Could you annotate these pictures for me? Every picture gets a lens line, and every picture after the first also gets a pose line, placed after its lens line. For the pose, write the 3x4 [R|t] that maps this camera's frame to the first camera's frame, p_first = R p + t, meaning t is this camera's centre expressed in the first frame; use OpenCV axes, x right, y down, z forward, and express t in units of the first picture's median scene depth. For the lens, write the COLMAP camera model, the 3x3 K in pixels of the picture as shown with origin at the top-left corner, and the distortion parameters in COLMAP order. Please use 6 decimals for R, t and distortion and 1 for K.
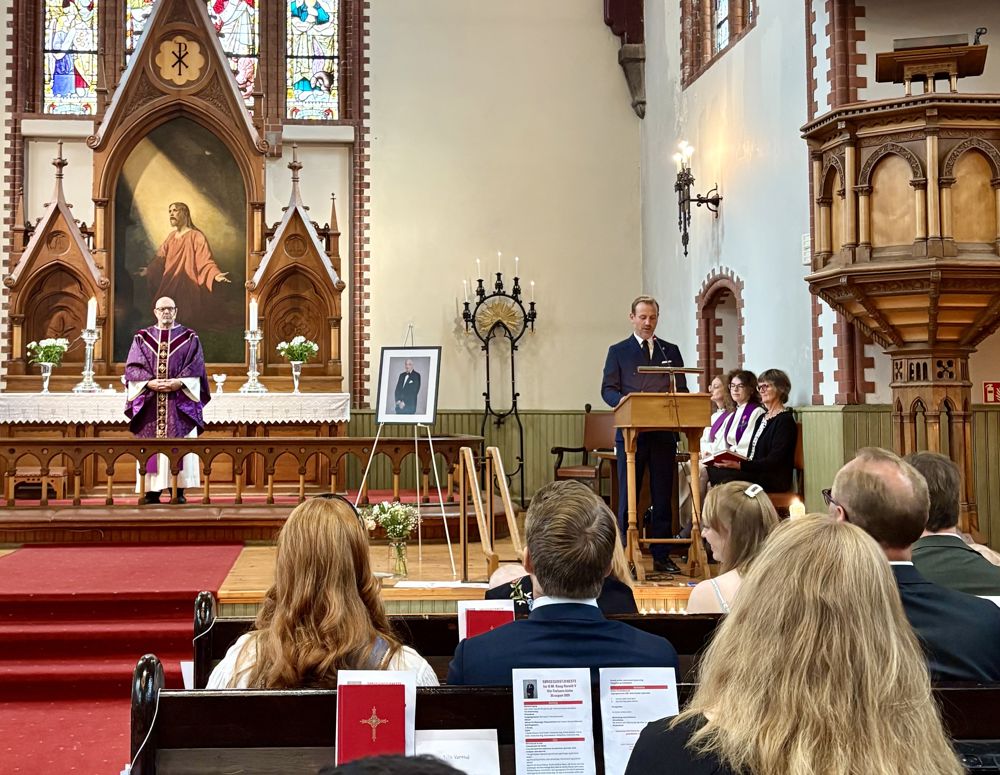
lens RADIAL K [[809.3, 0, 484.0], [0, 809.3, 398.2], [0, 0, 1]] dist [0.054654, 0.012727]
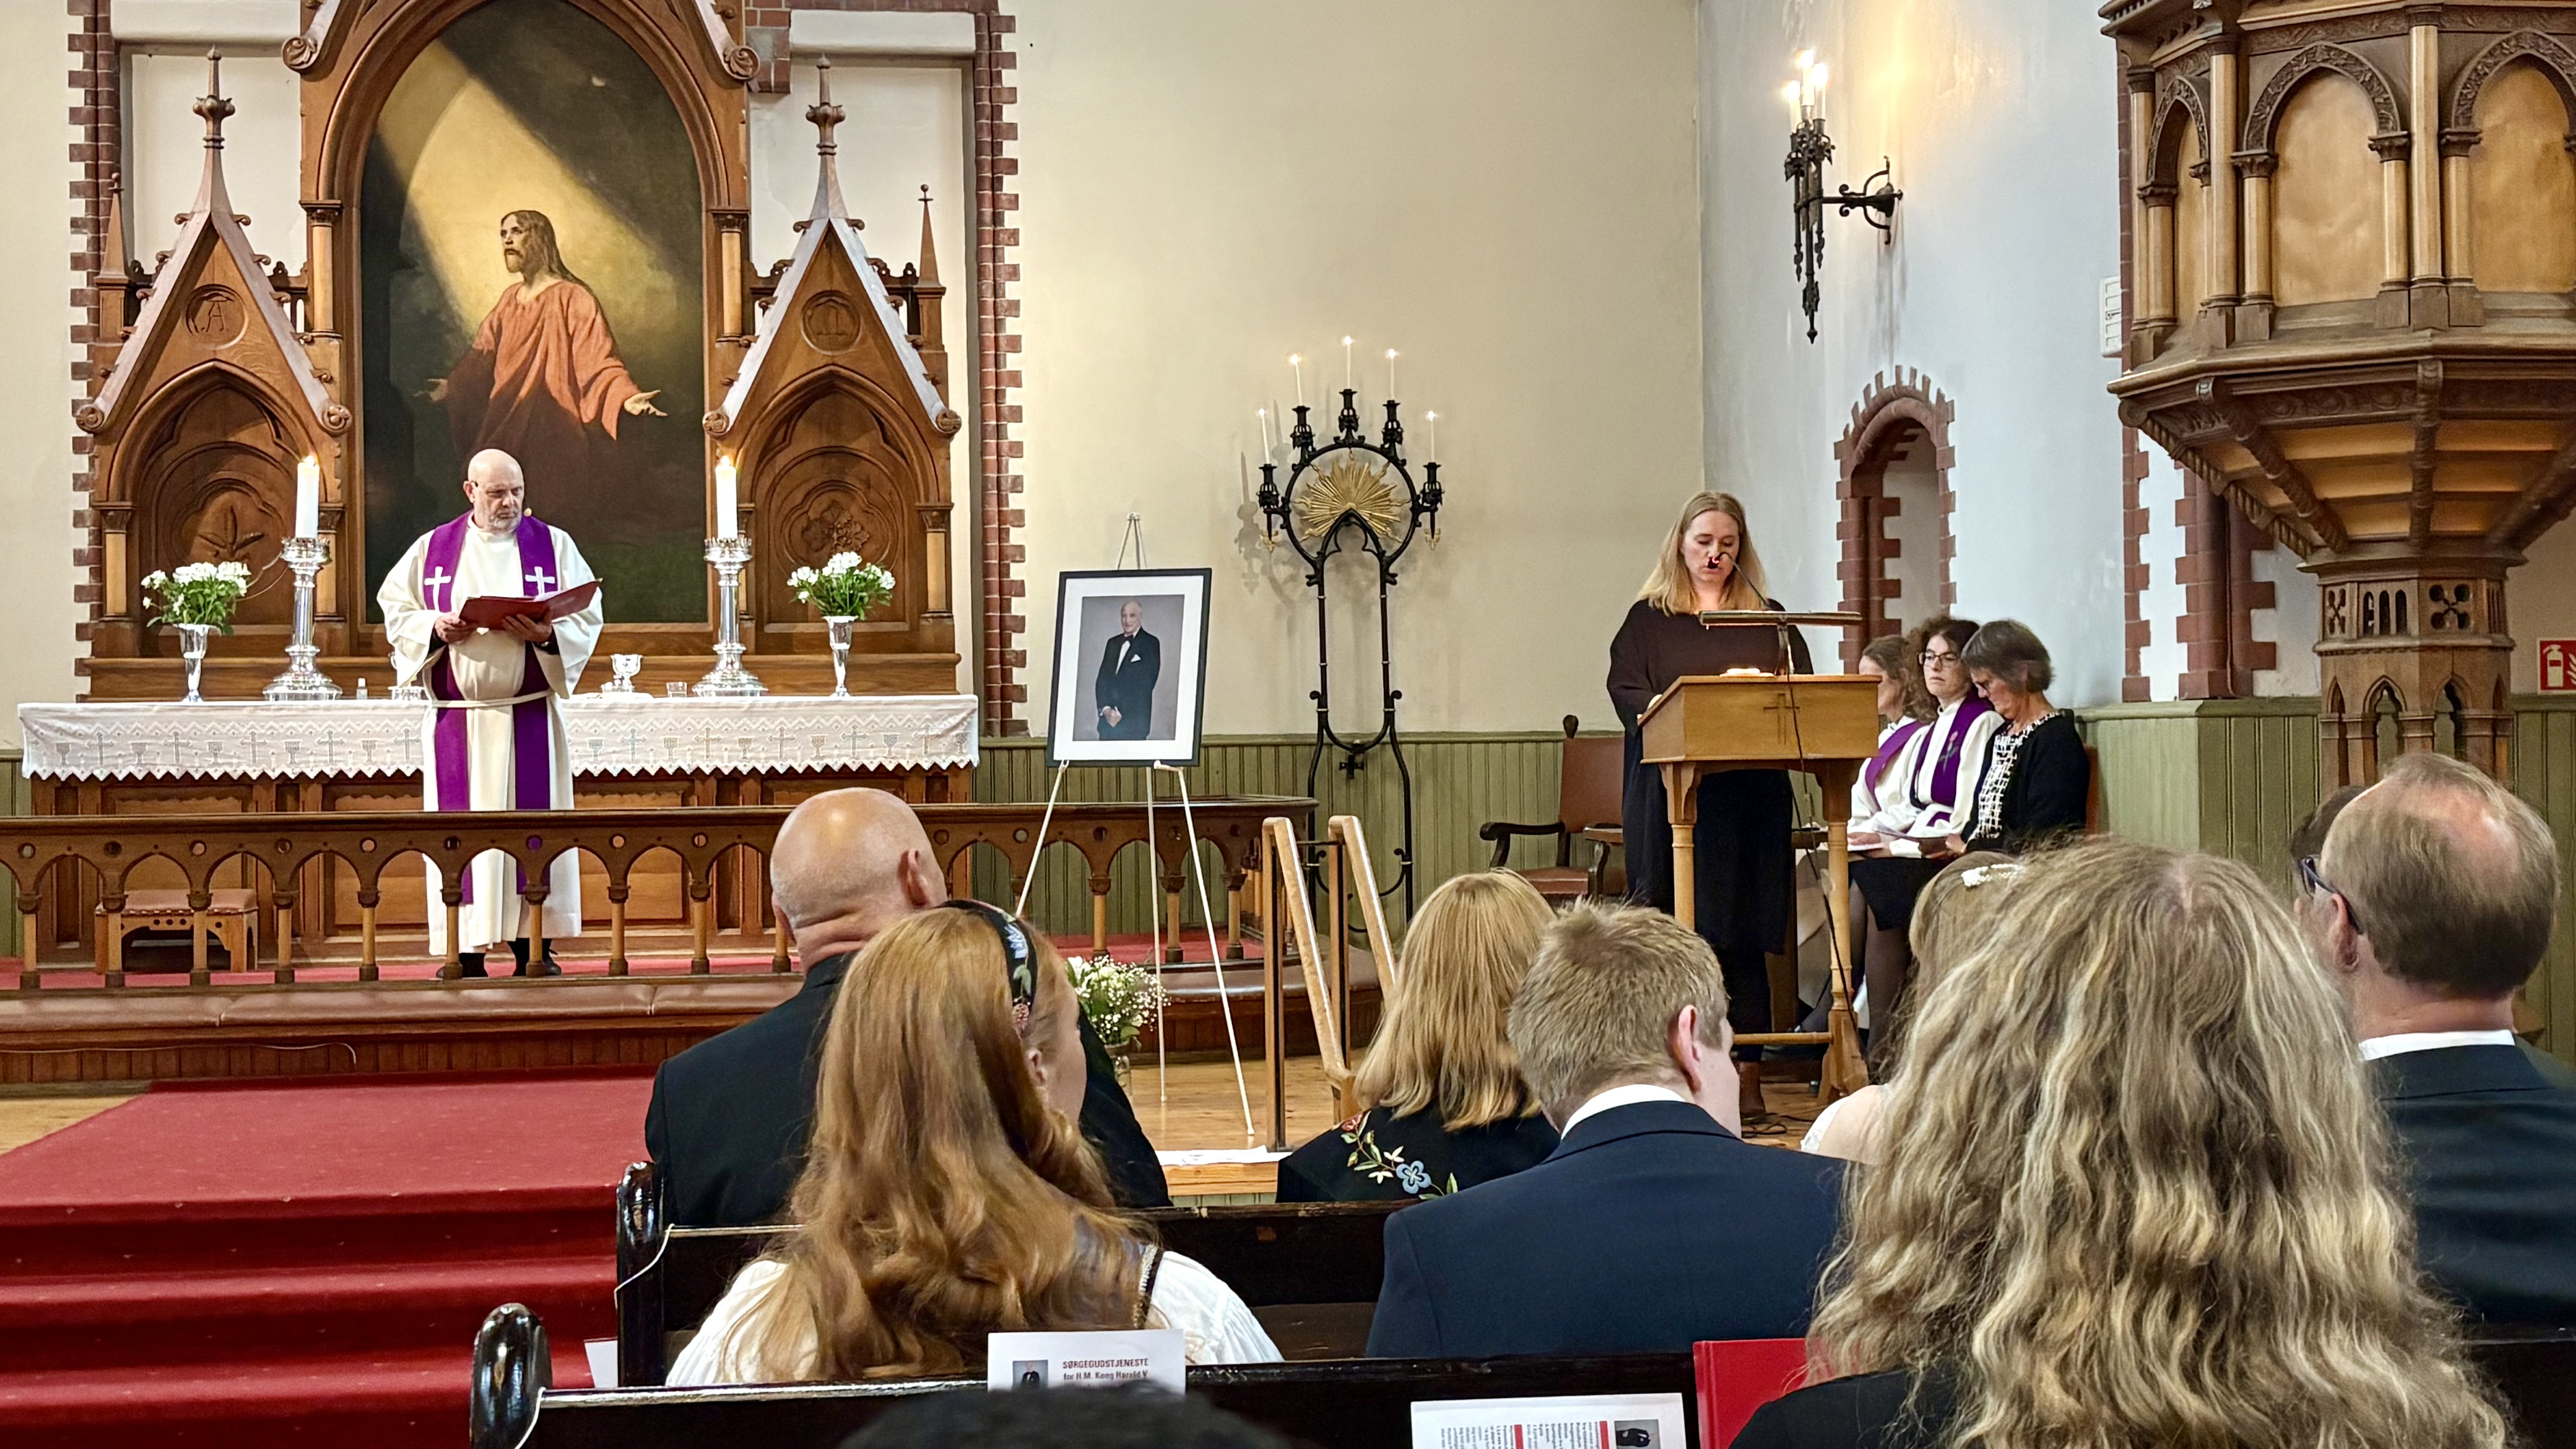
lens RADIAL K [[3394.2, 0, 1284.7], [0, 3394.2, 729.1], [0, 0, 1]] dist [0.146006, 0.000000]
pose [[0.997854, -0.013793, 0.064003, -0.120566], [0.007989, 0.995904, 0.090060, -0.137606], [-0.064983, -0.089355, 0.993878, -0.668316]]
